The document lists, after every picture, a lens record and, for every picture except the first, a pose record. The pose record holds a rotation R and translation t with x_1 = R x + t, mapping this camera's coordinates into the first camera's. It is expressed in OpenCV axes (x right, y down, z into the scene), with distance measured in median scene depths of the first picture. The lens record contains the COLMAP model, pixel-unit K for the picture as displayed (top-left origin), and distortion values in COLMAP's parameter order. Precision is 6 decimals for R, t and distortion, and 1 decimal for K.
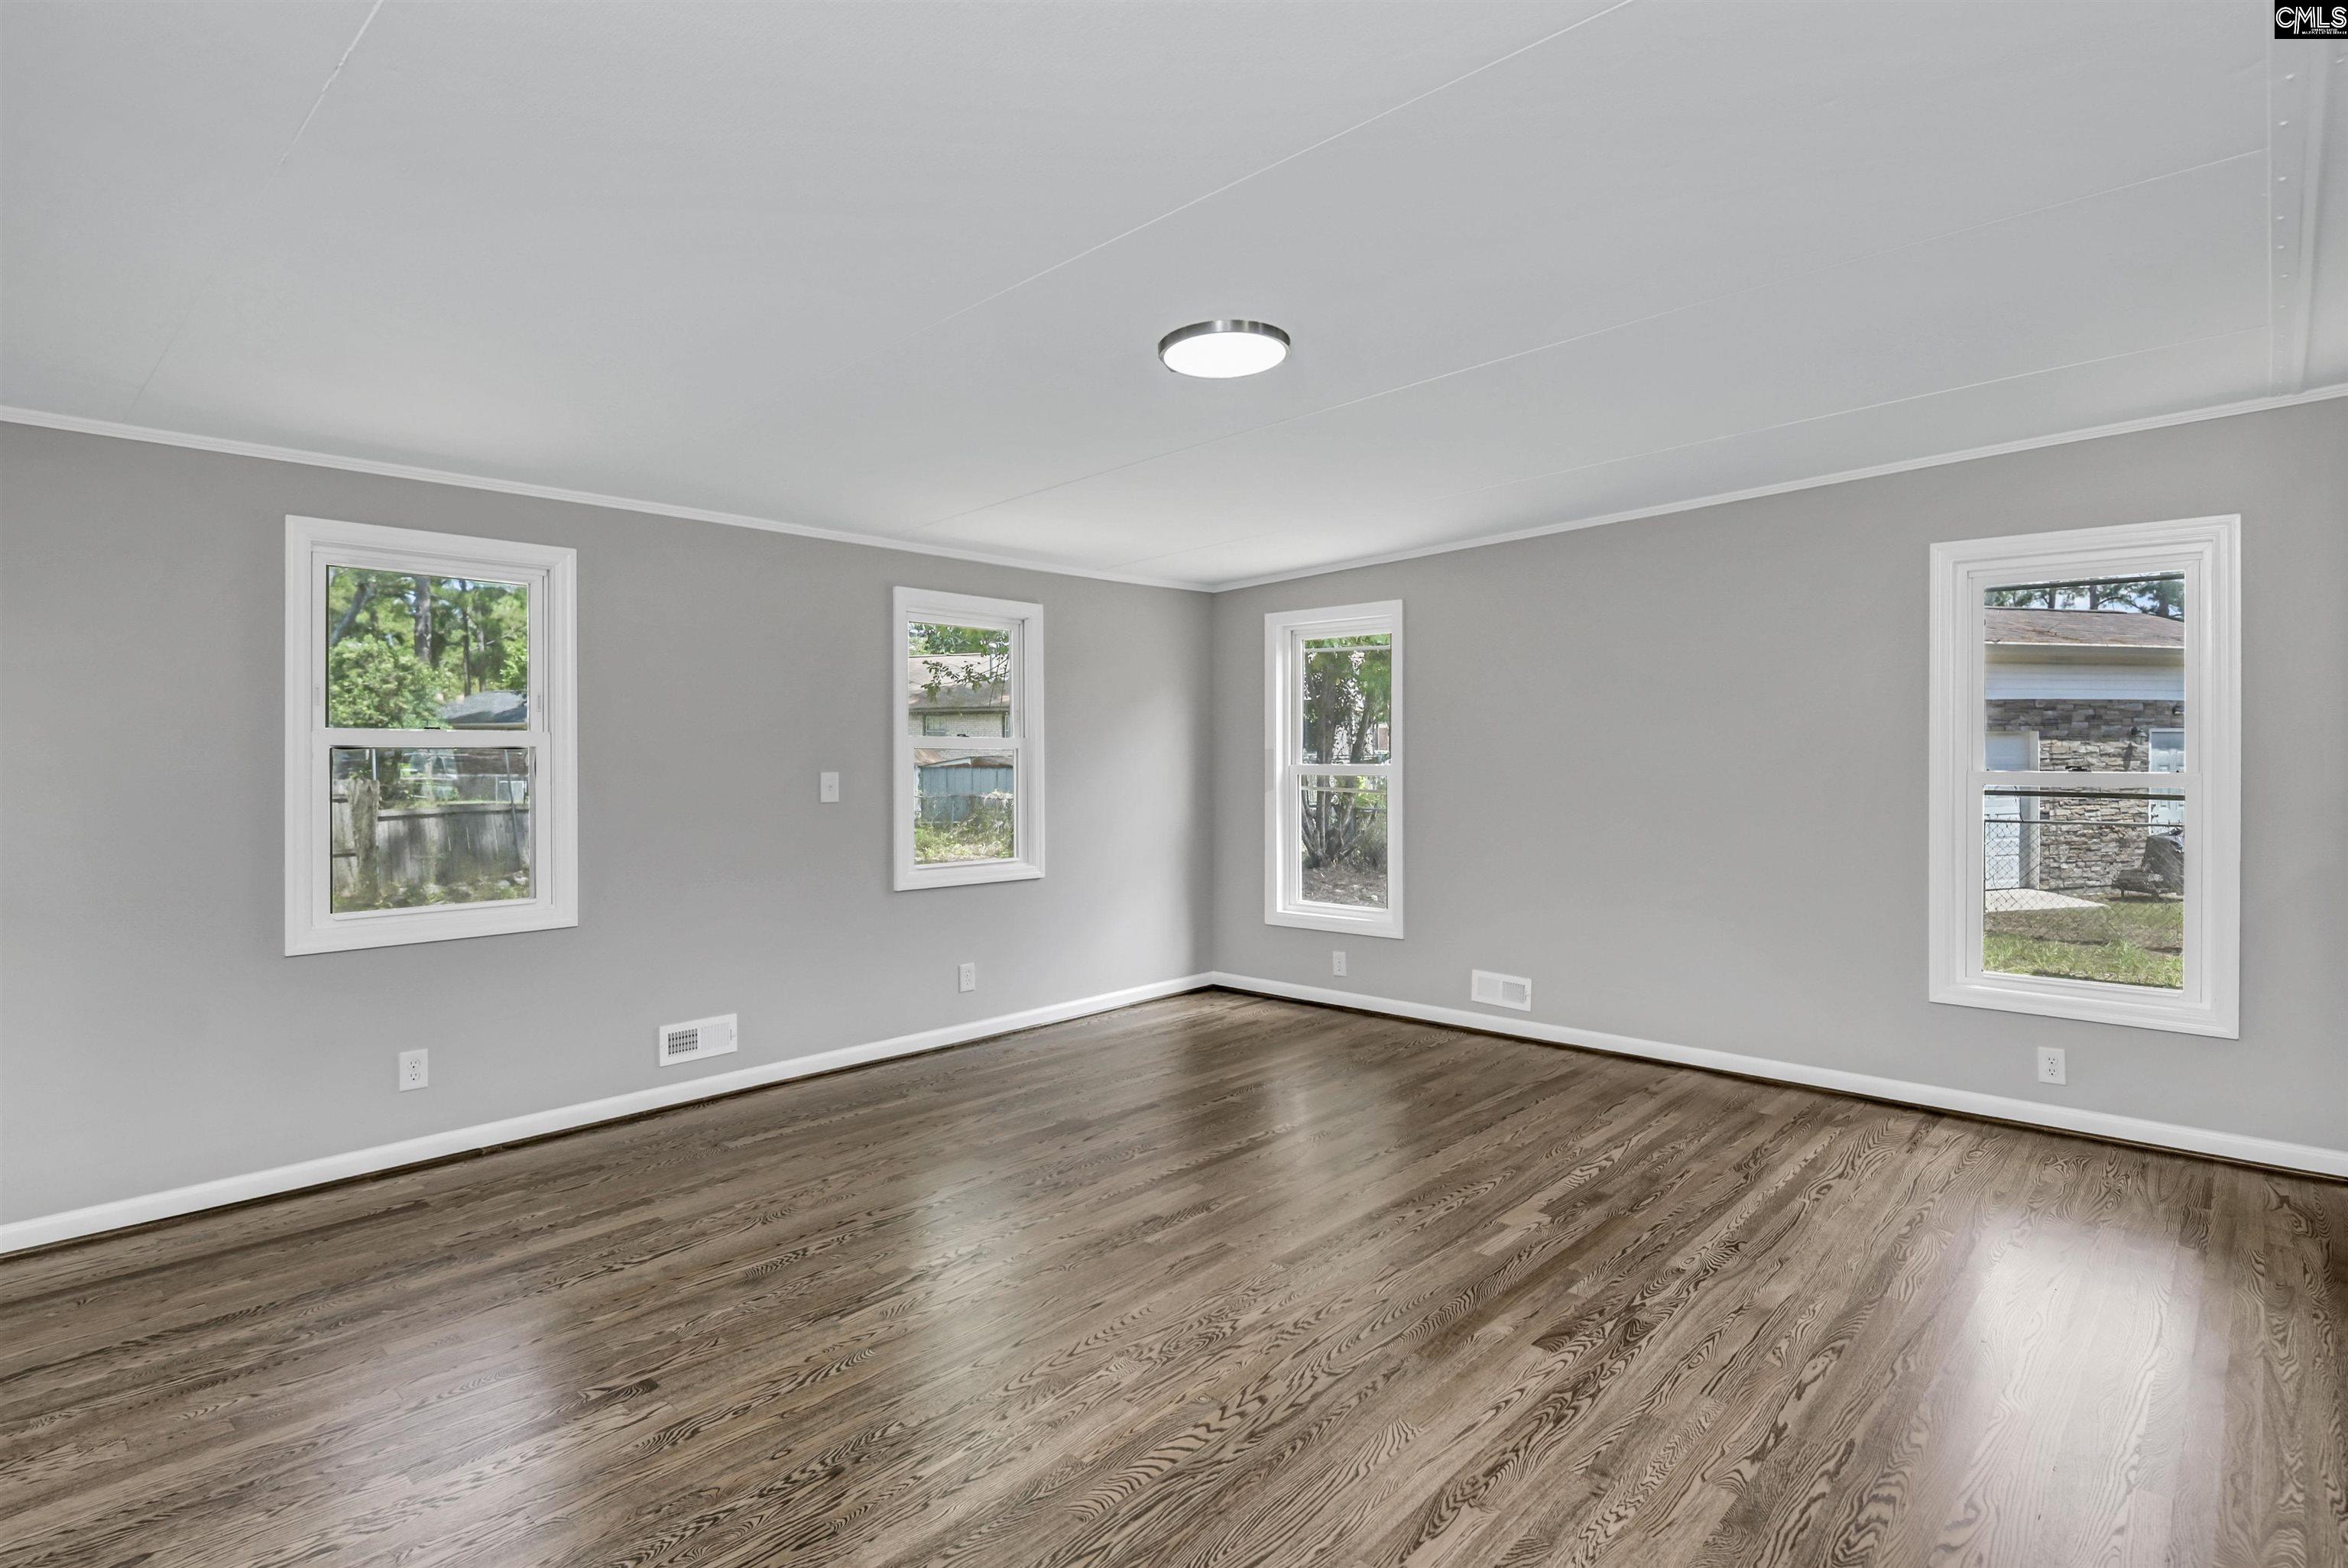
lens RADIAL K [[1181.0, 0, 1172.5], [0, 1181.0, 755.8], [0, 0, 1]] dist [0.001750, -0.000469]
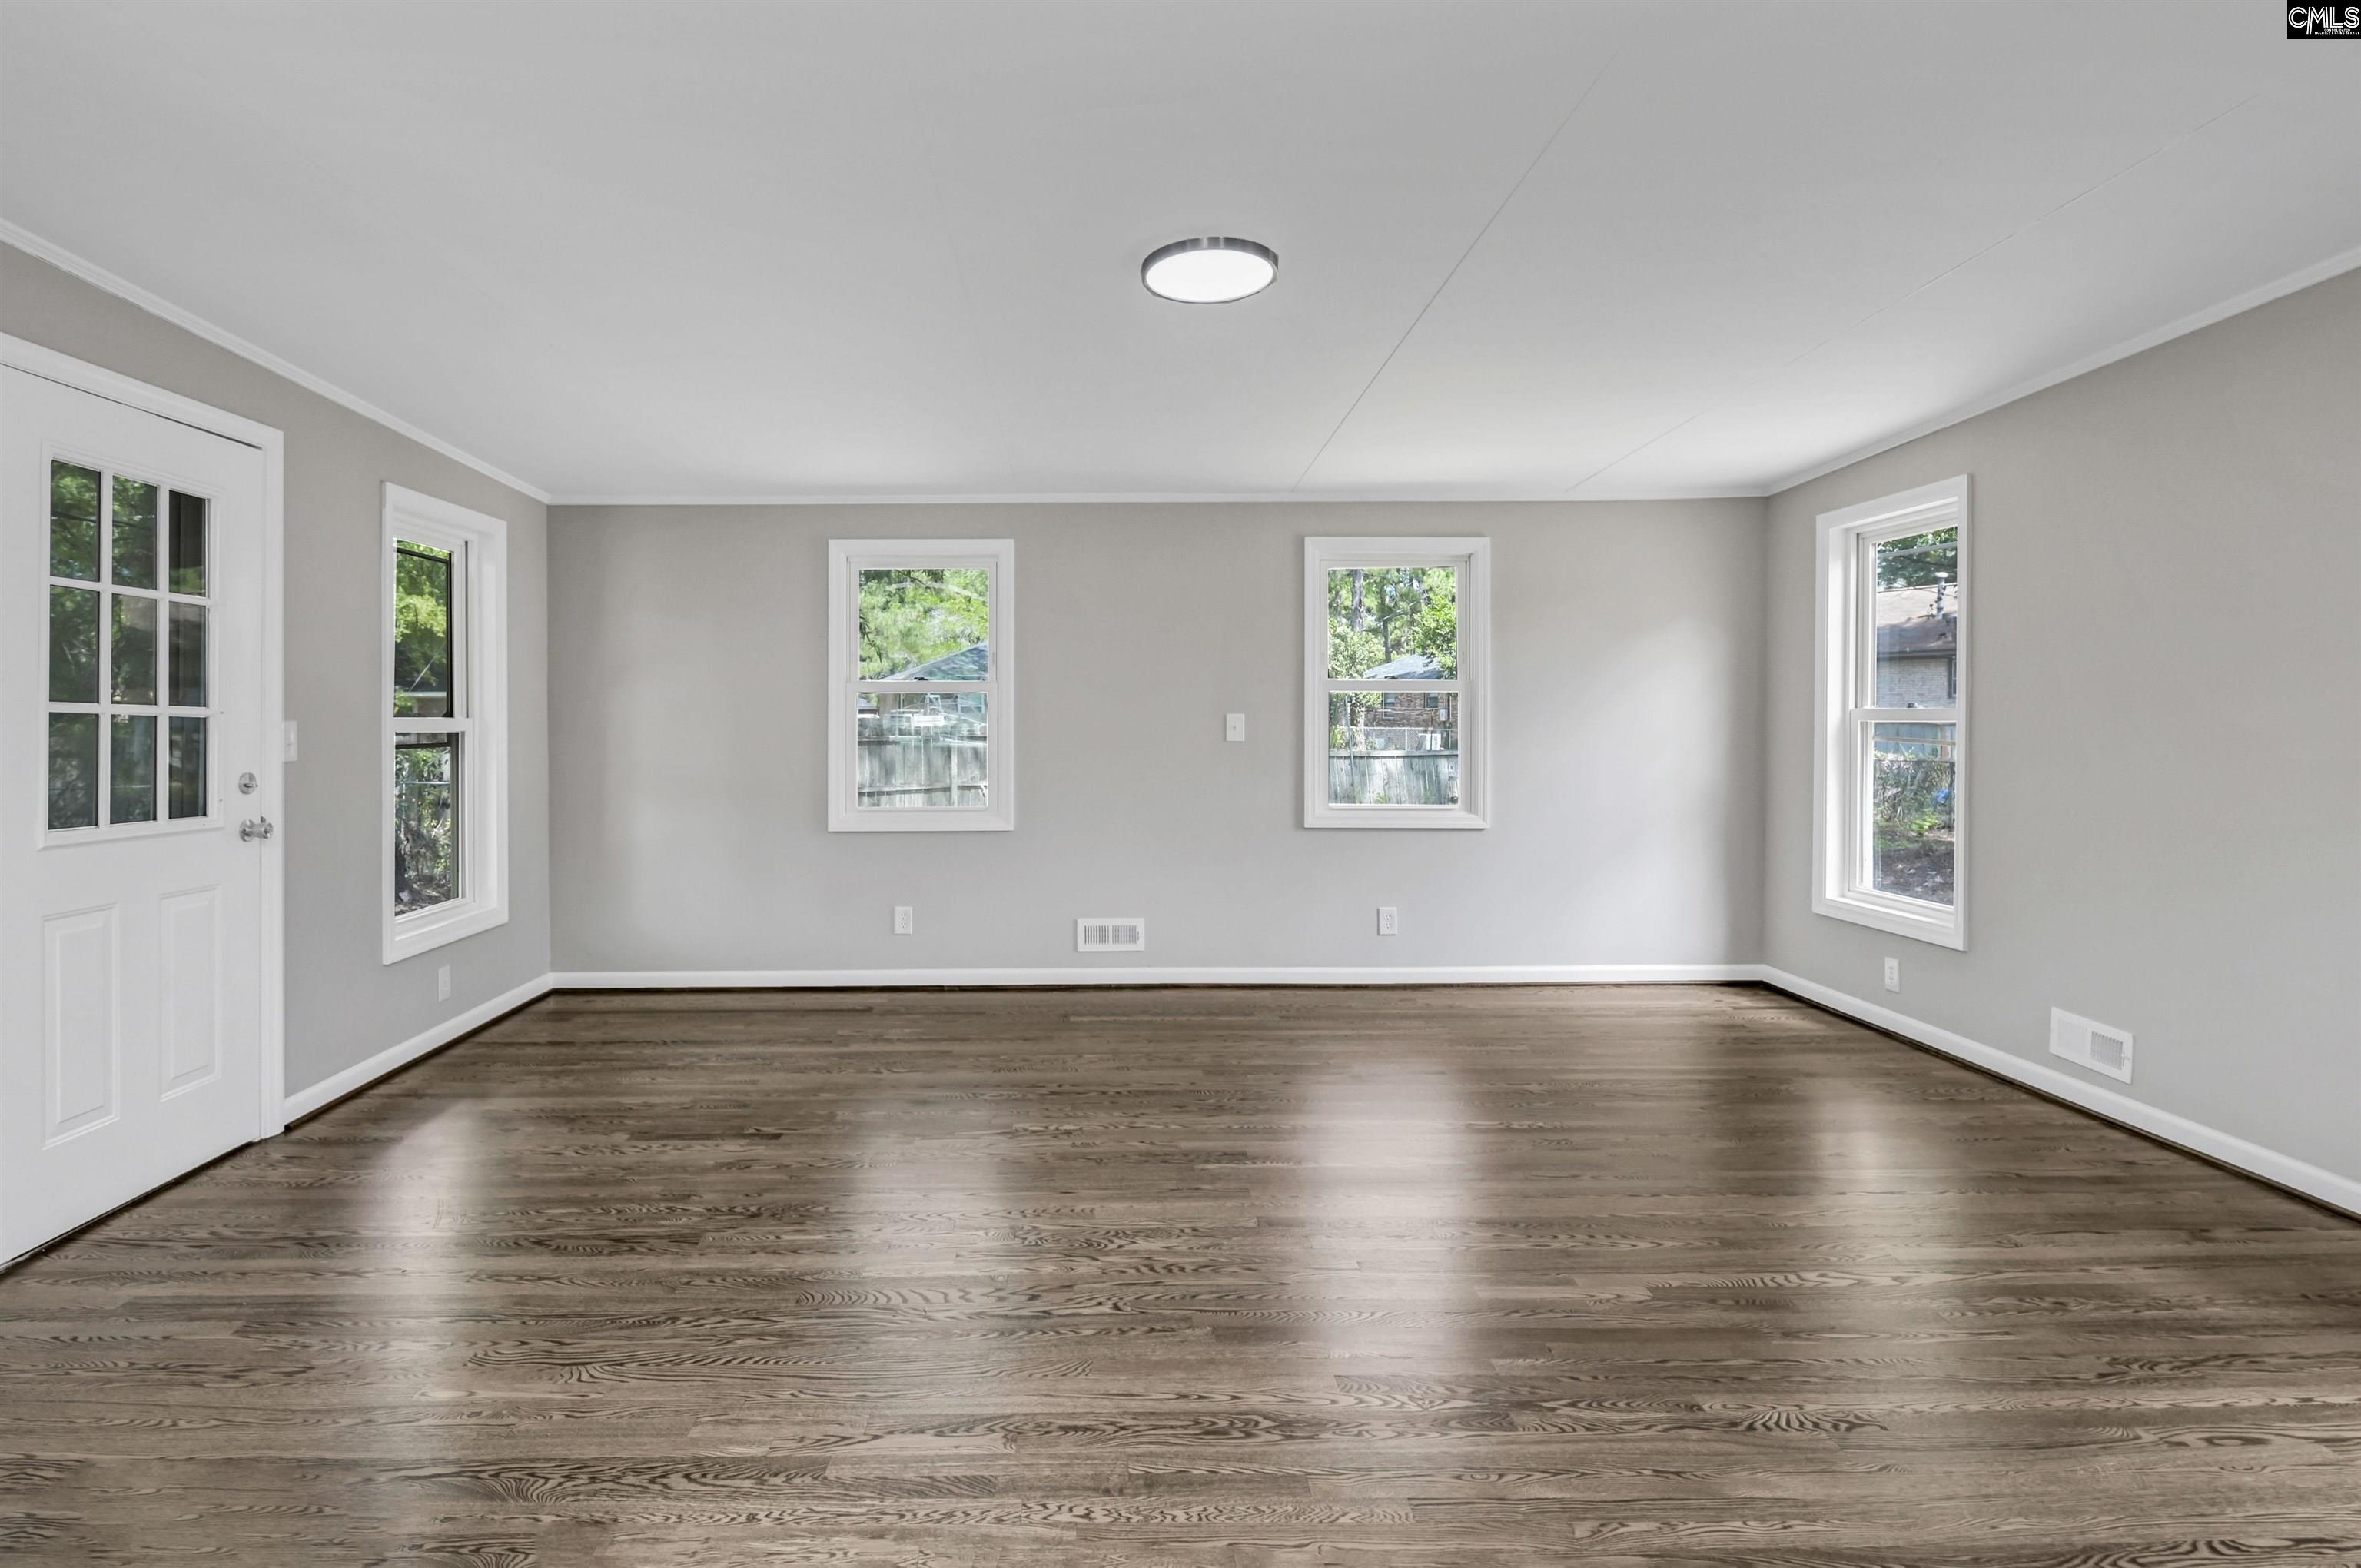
lens RADIAL K [[1172.1, 0, 1102.4], [0, 1172.1, 715.9], [0, 0, 1]] dist [0.002729, -0.005206]
pose [[0.684230, -0.000046, -0.729267, 0.638891], [0.000557, 1.000000, 0.000459, 0.023616], [0.729266, -0.000720, 0.684229, 0.248473]]
